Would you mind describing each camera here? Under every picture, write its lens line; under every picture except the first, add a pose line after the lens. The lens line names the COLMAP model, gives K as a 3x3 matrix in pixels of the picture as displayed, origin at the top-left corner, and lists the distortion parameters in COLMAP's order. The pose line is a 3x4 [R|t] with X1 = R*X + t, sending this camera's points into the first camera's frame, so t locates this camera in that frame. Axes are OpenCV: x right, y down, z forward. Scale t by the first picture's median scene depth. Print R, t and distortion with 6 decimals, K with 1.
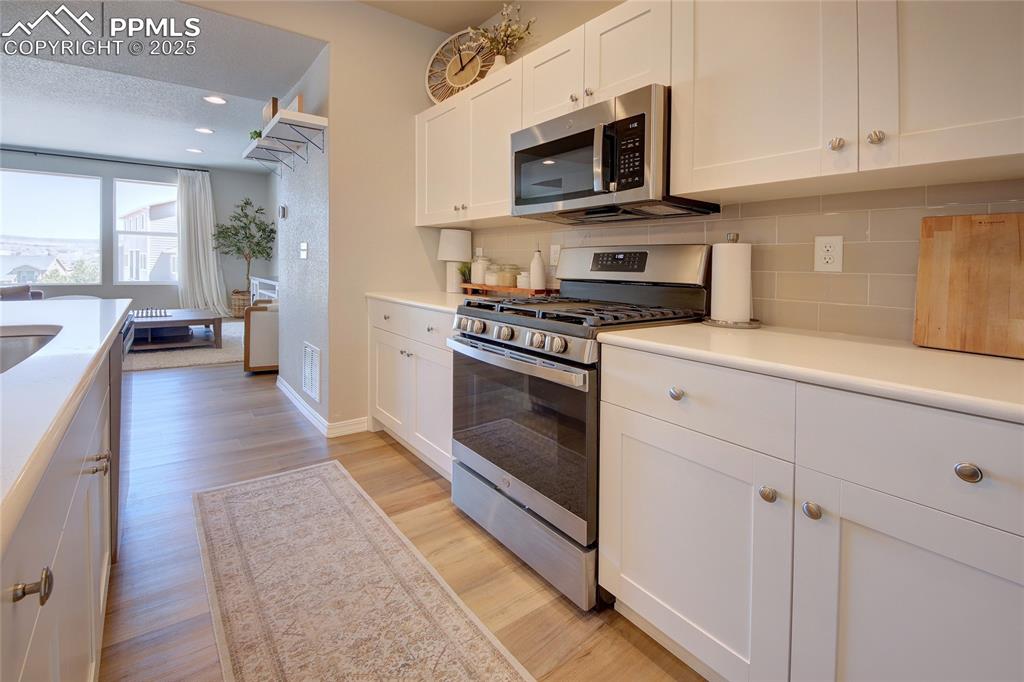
lens RADIAL K [[479.1, 0, 531.4], [0, 479.1, 287.1], [0, 0, 1]] dist [-0.001792, -0.001553]
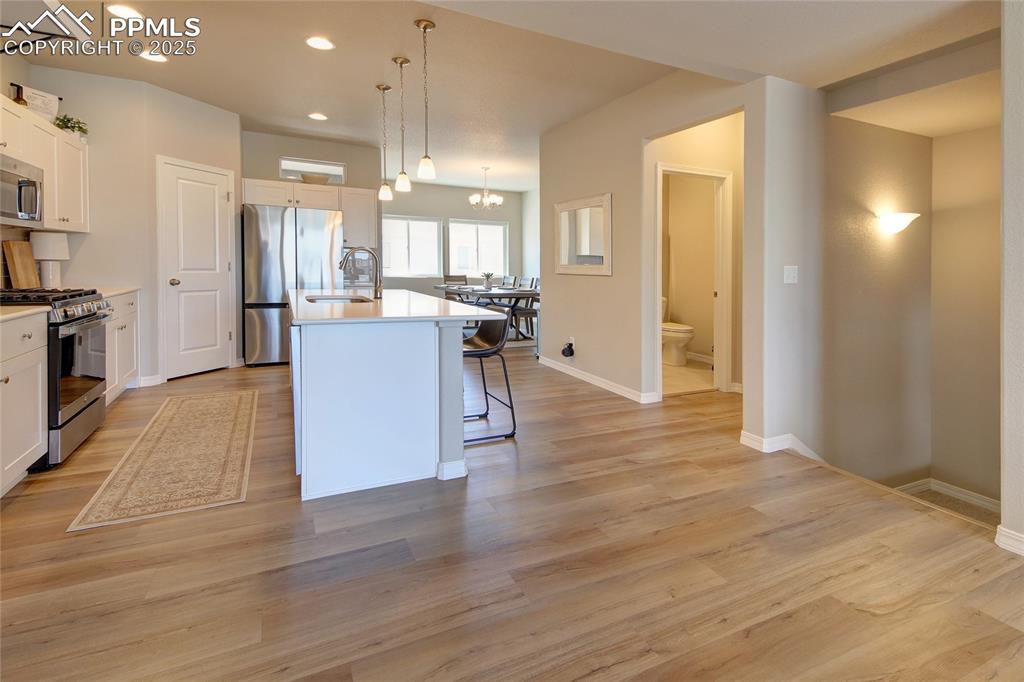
lens RADIAL K [[479.1, 0, 518.6], [0, 479.1, 276.3], [0, 0, 1]] dist [-0.001792, -0.001553]
pose [[-0.979554, -0.050543, 0.194728, -1.742743], [-0.037493, 0.996833, 0.070129, -0.177085], [-0.197656, 0.061394, -0.978347, 2.211912]]
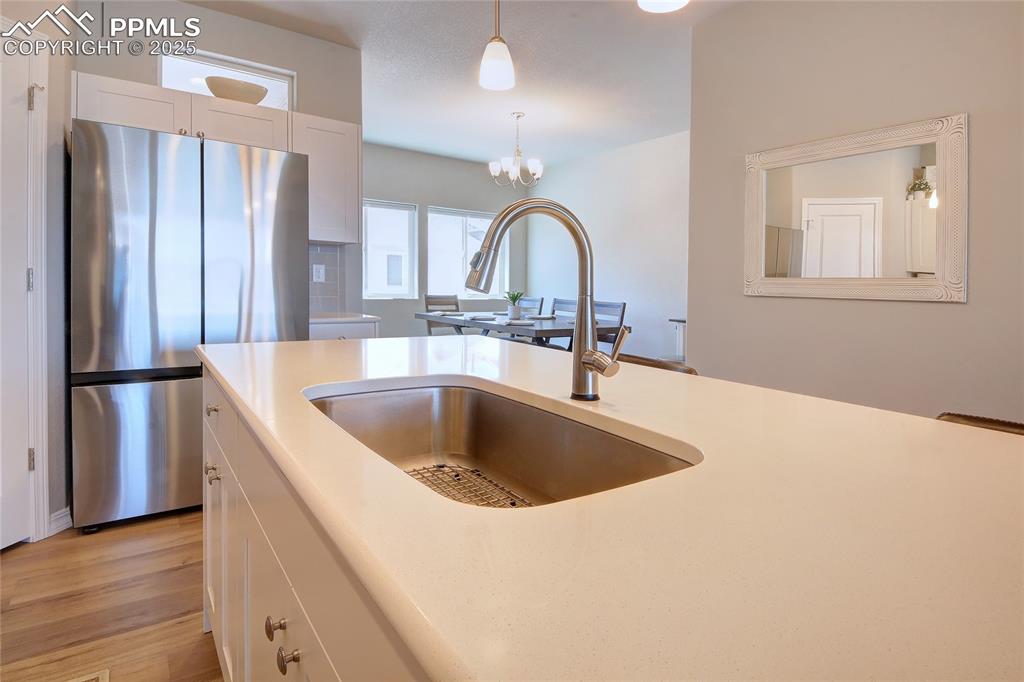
lens RADIAL K [[565.0, 0, 484.3], [0, 565.0, 289.9], [0, 0, 1]] dist [-0.000482, -0.002362]
pose [[-0.992613, -0.048807, 0.111070, -0.711093], [-0.042352, 0.997314, 0.059760, -0.072471], [-0.113688, 0.054614, -0.992014, 0.967082]]
